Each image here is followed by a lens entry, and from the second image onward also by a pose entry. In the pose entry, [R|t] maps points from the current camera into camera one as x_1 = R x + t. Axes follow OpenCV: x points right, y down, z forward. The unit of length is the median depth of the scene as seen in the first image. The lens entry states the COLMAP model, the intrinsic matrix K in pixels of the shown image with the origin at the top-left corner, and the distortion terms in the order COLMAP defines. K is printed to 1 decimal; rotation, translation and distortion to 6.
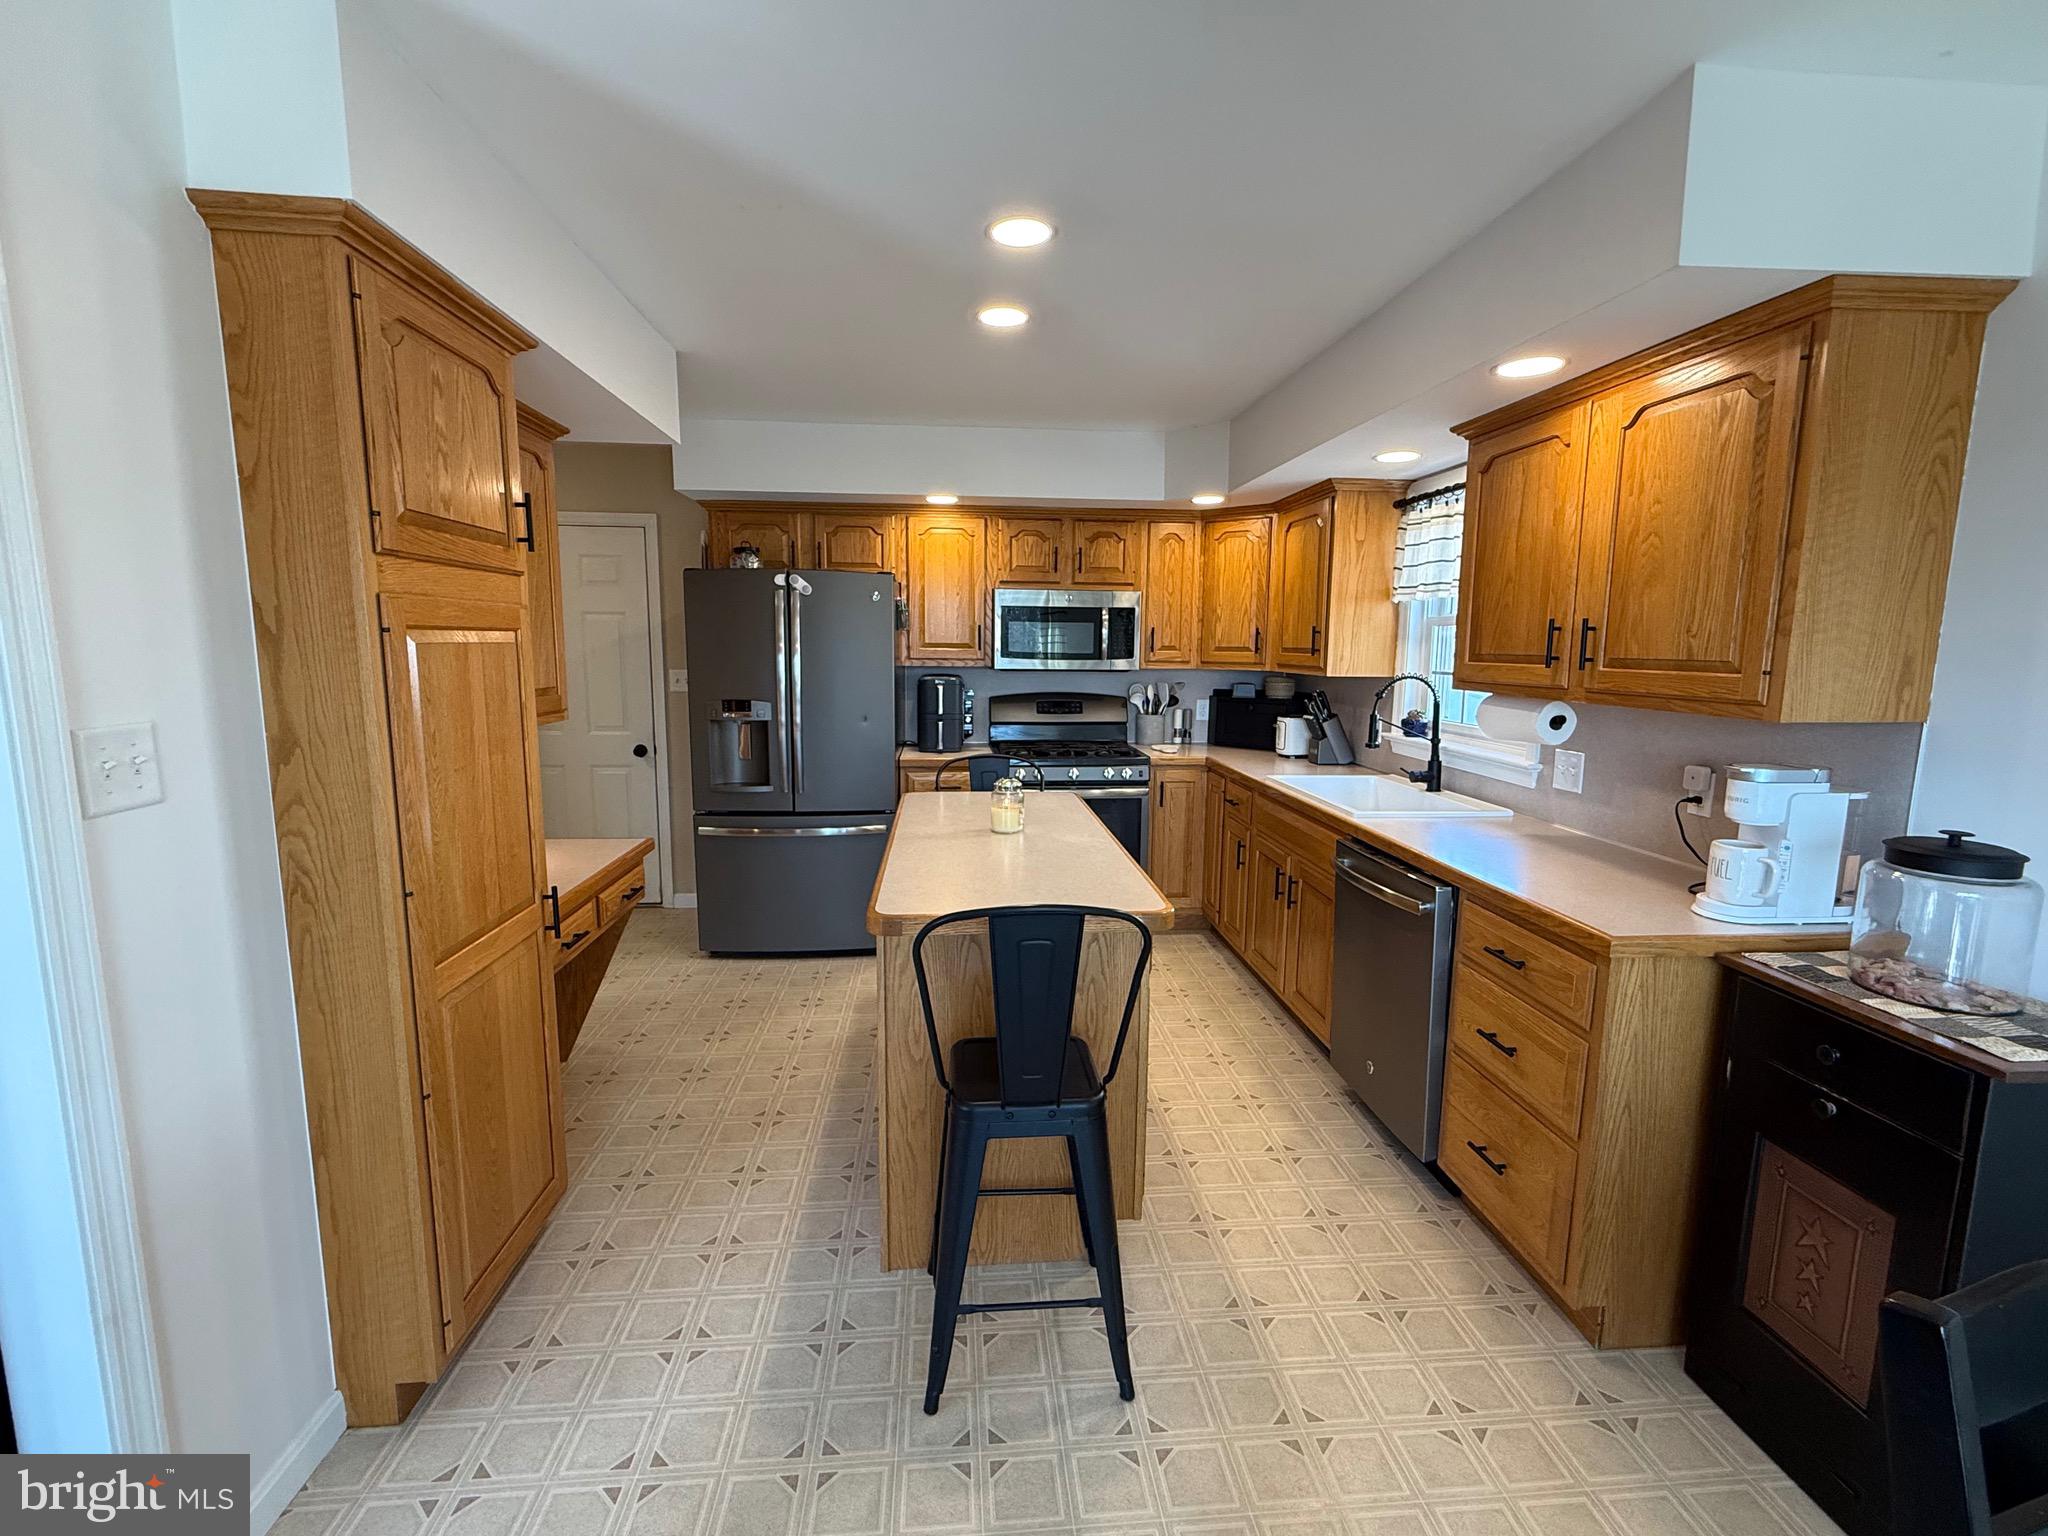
lens RADIAL K [[900.8, 0, 1026.8], [0, 900.8, 766.6], [0, 0, 1]] dist [0.002075, -0.001382]
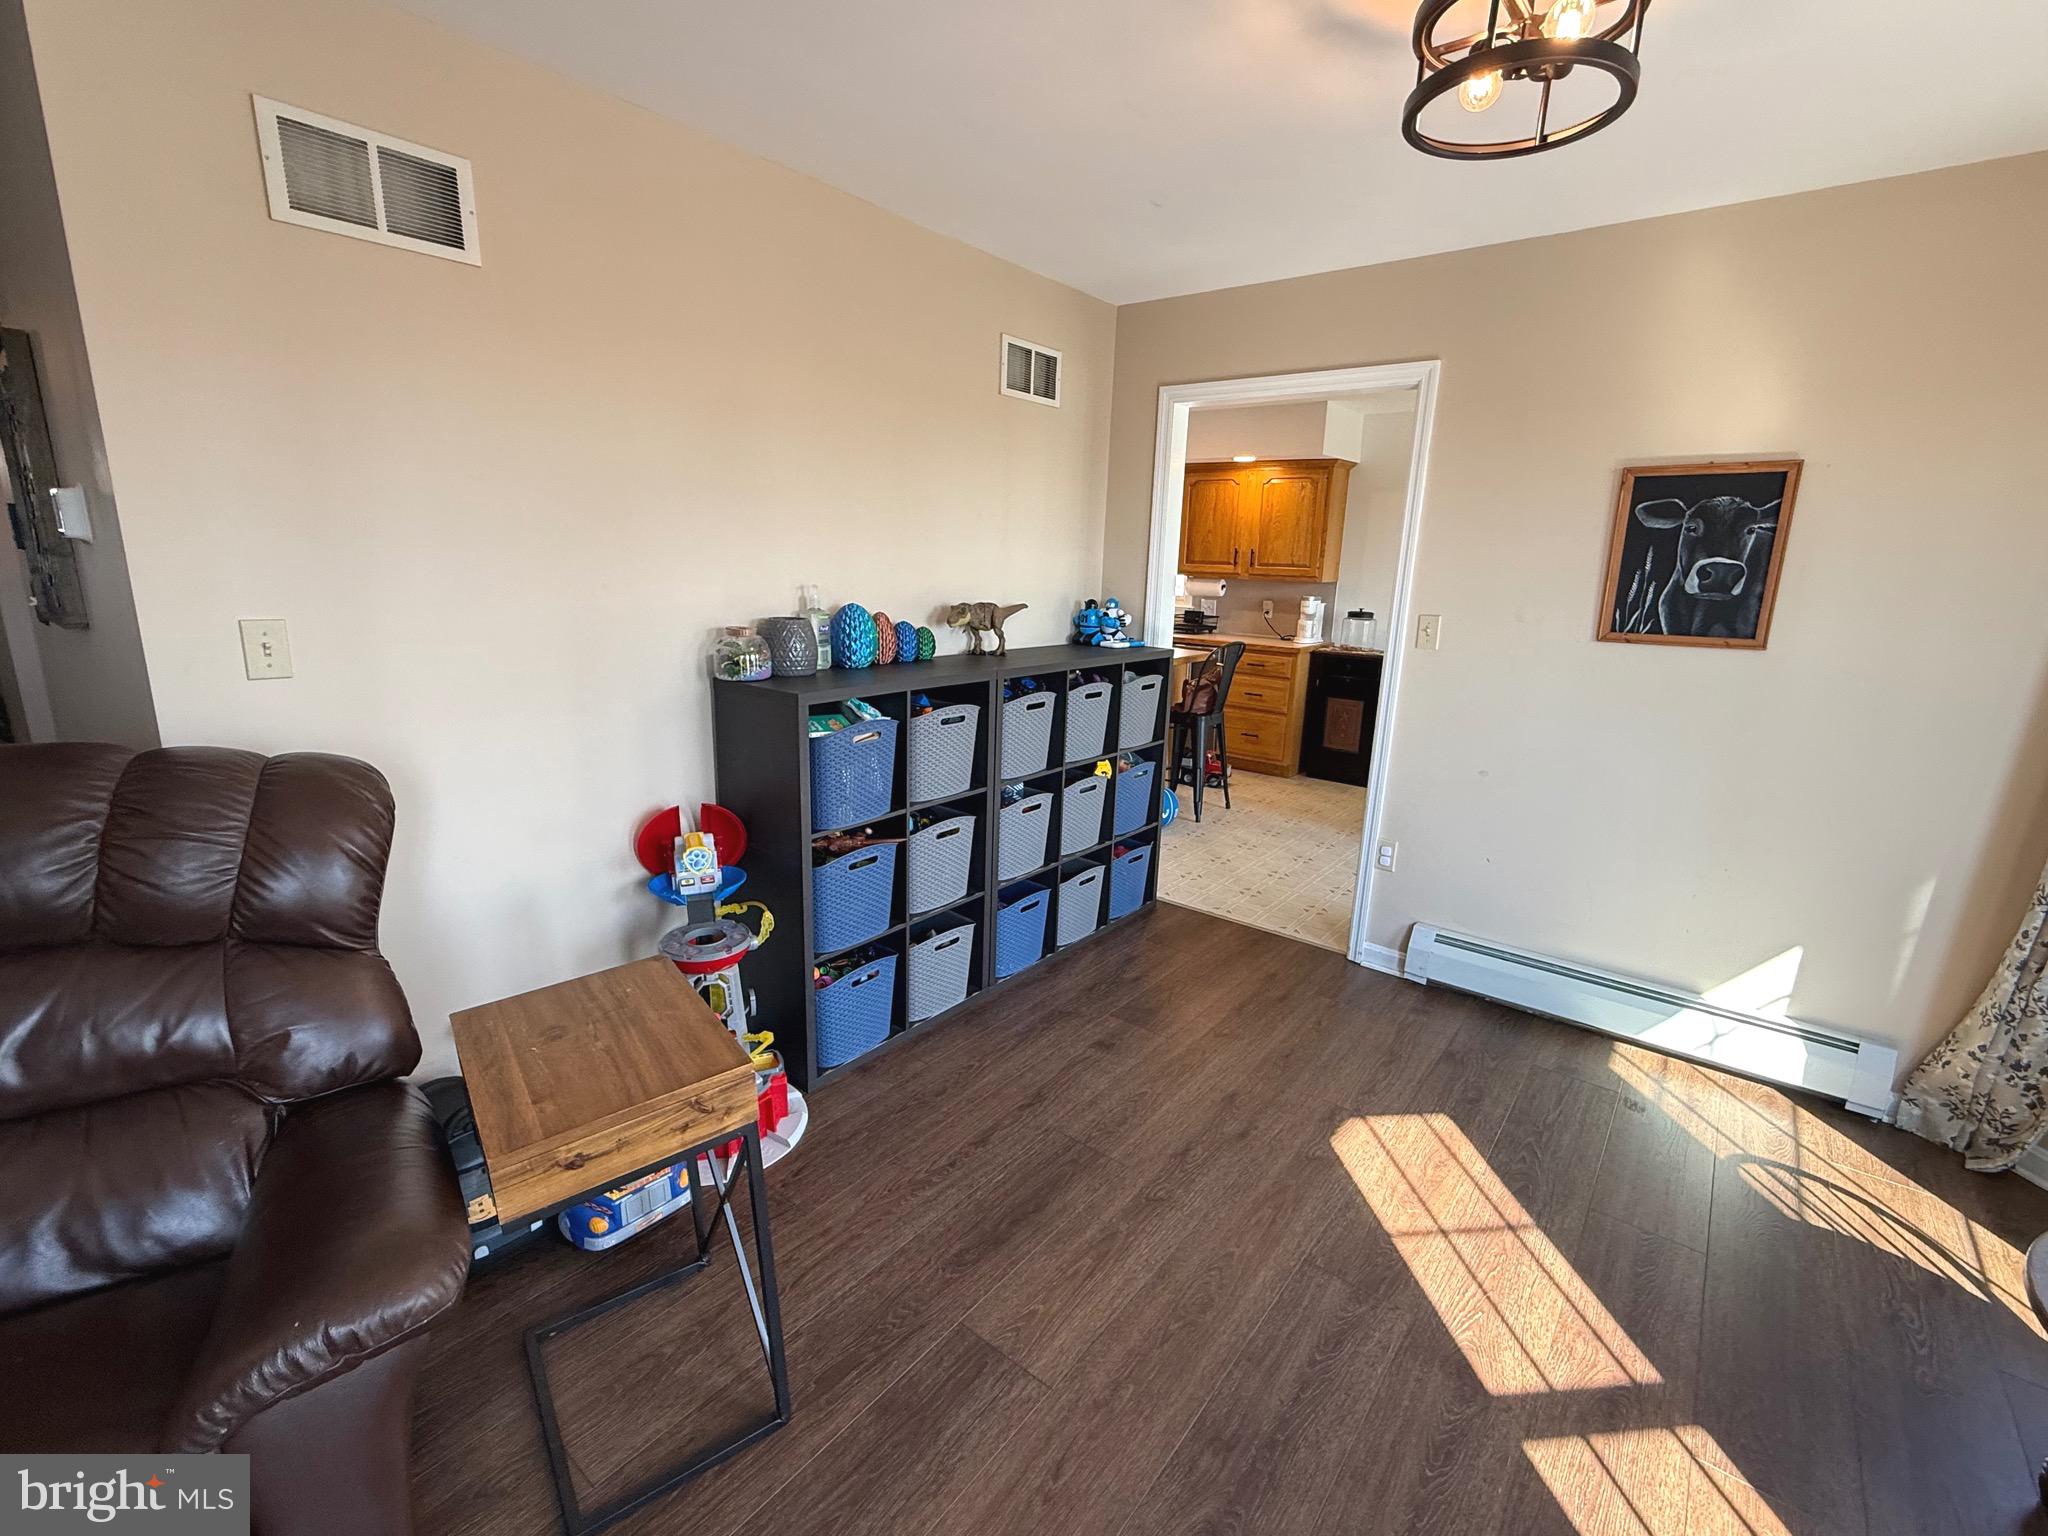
lens RADIAL K [[900.8, 0, 1013.2], [0, 900.8, 768.7], [0, 0, 1]] dist [0.002075, -0.001382]
pose [[0.696727, -0.160959, 0.699045, -0.998722], [0.078024, 0.985723, 0.149204, 0.018943], [-0.713080, -0.049412, 0.699339, -0.246673]]
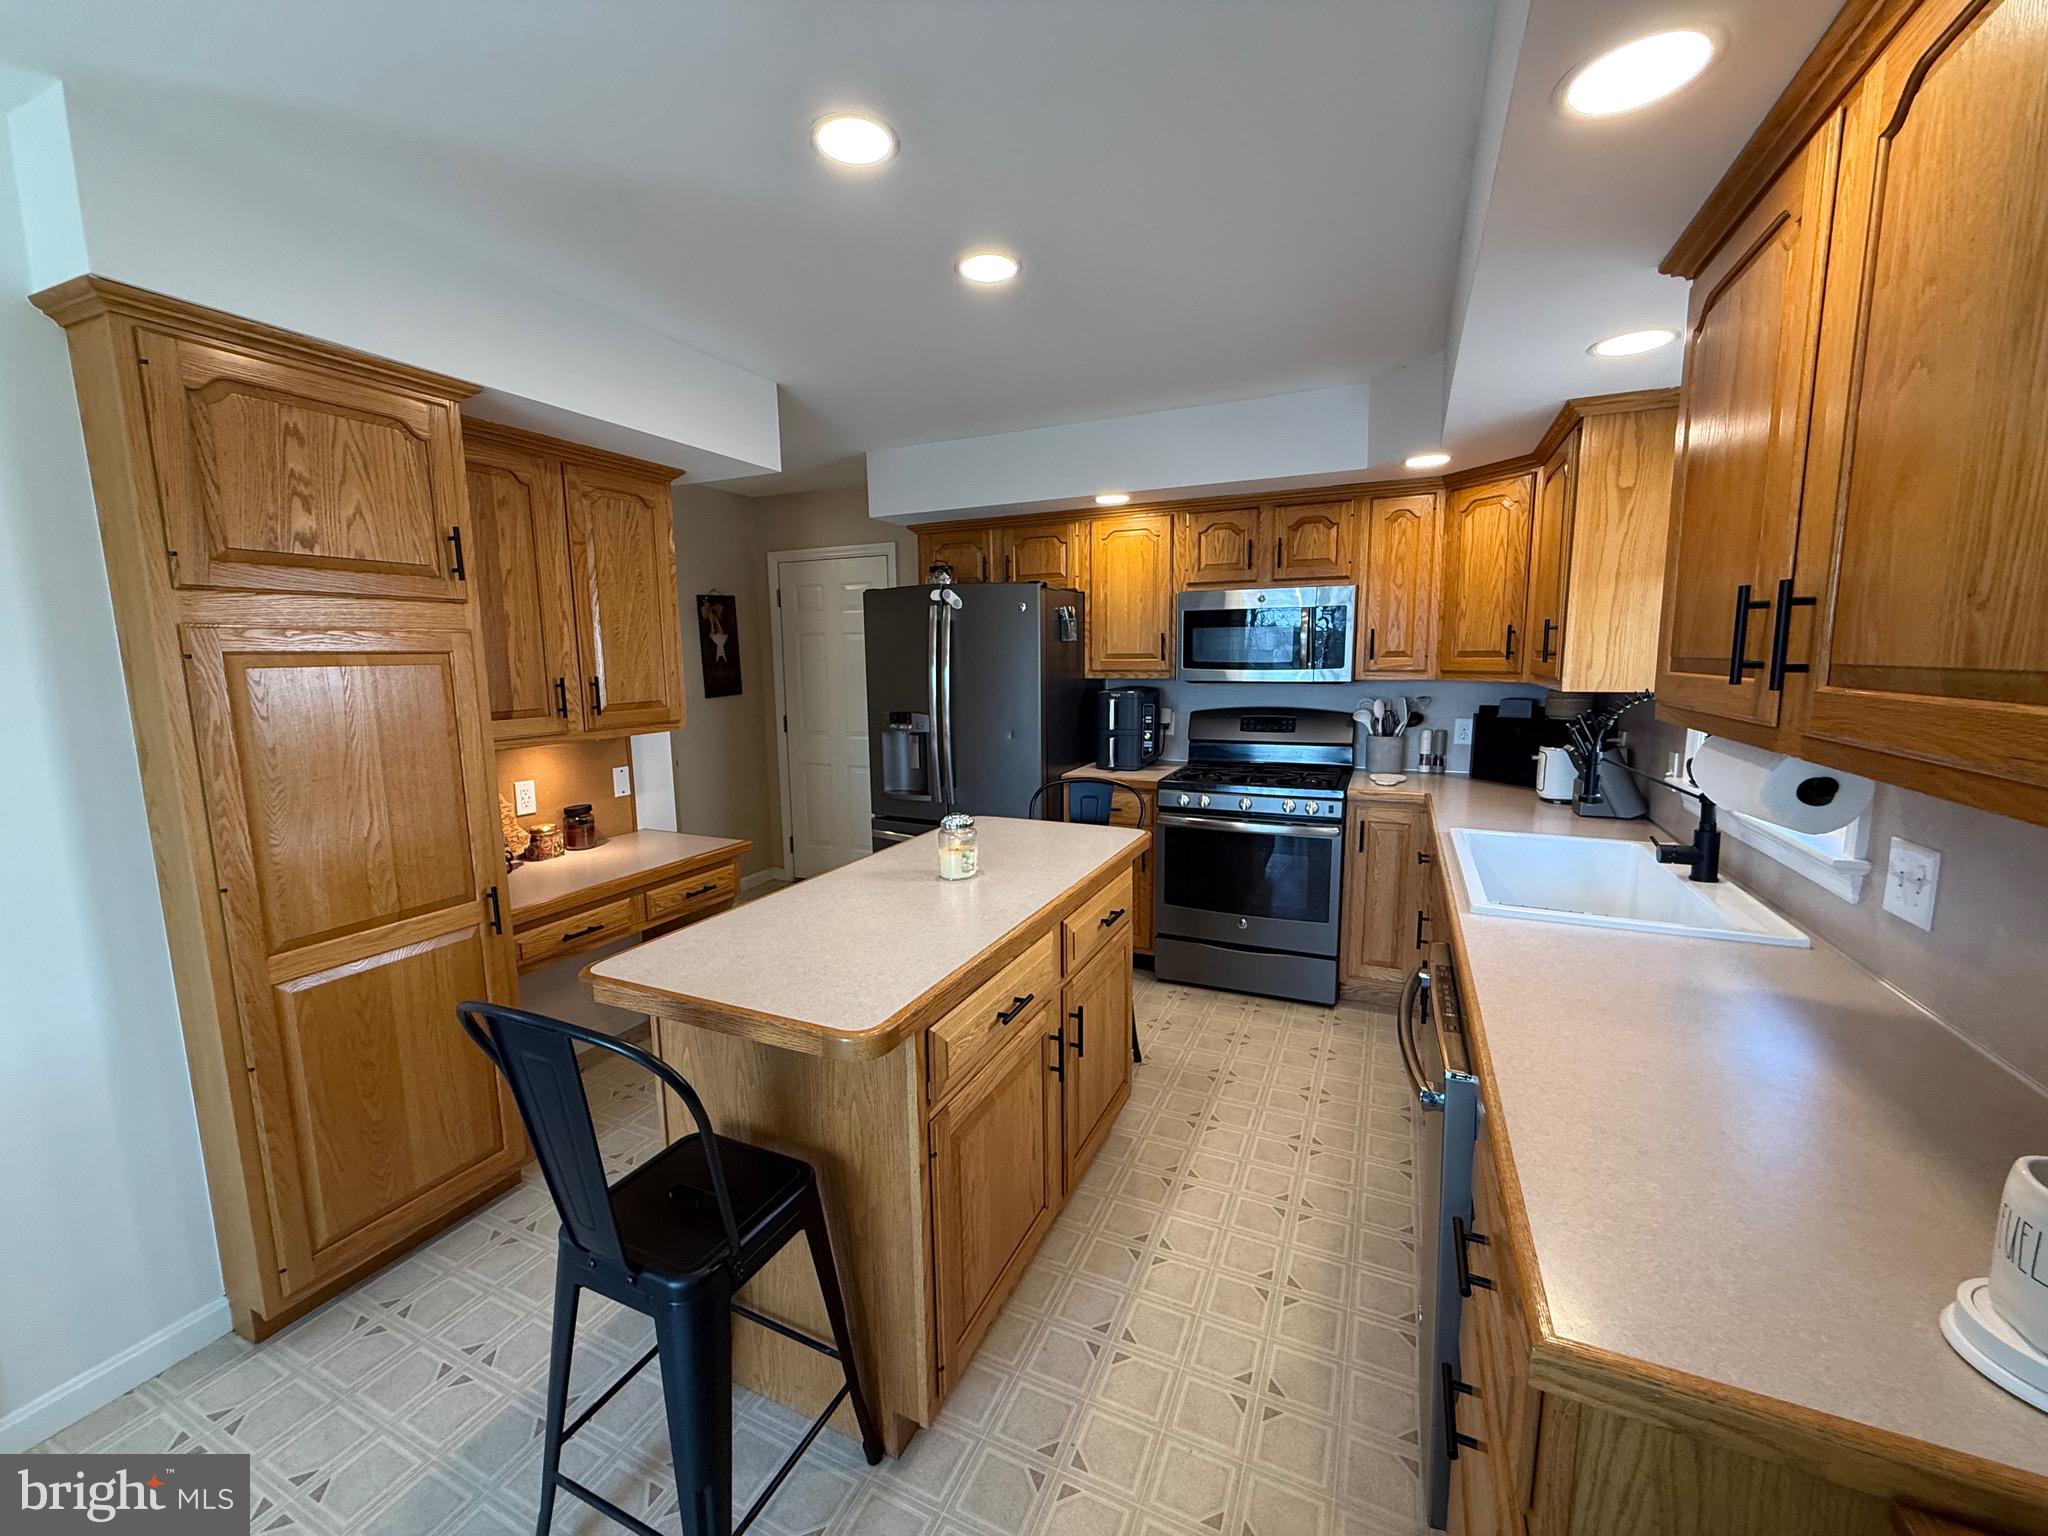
lens RADIAL K [[814.8, 0, 1022.1], [0, 814.8, 765.5], [0, 0, 1]] dist [-0.001513, 0.000139]
pose [[0.867509, 0.048097, -0.495091, 0.245766], [-0.048287, 0.998756, 0.012416, -0.027249], [0.495073, 0.013135, 0.868752, 0.220484]]
